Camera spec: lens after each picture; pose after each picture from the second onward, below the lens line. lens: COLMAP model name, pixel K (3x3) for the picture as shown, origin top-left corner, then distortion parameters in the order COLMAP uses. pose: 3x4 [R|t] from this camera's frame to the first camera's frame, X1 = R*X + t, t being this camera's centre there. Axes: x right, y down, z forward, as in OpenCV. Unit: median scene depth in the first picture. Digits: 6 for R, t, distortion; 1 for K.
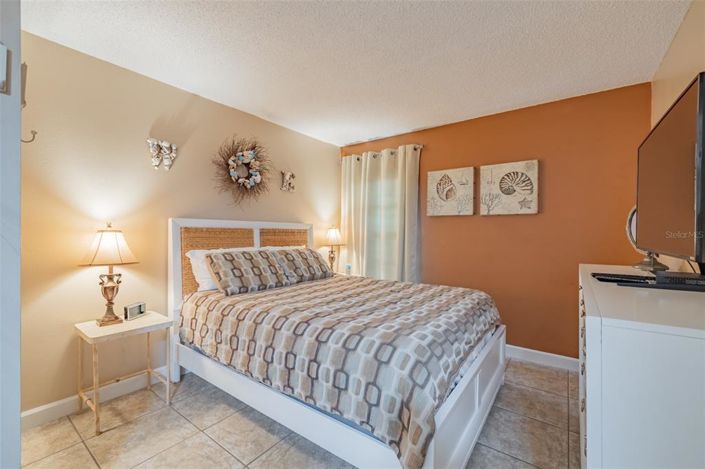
lens RADIAL K [[292.2, 0, 354.6], [0, 292.2, 235.0], [0, 0, 1]] dist [0.000349, 0.000574]
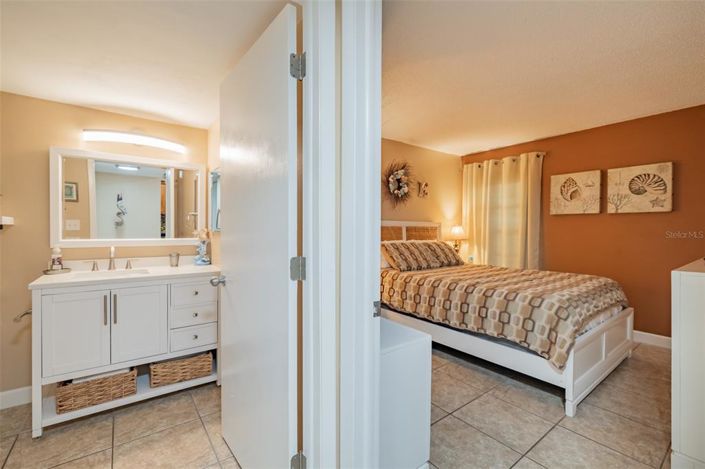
lens RADIAL K [[292.2, 0, 349.7], [0, 292.2, 234.2], [0, 0, 1]] dist [0.000349, 0.000574]
pose [[0.950683, 0.002310, -0.310155, -0.170679], [0.000305, 0.999965, 0.008384, 0.002643], [0.310163, -0.008066, 0.950649, -0.395172]]
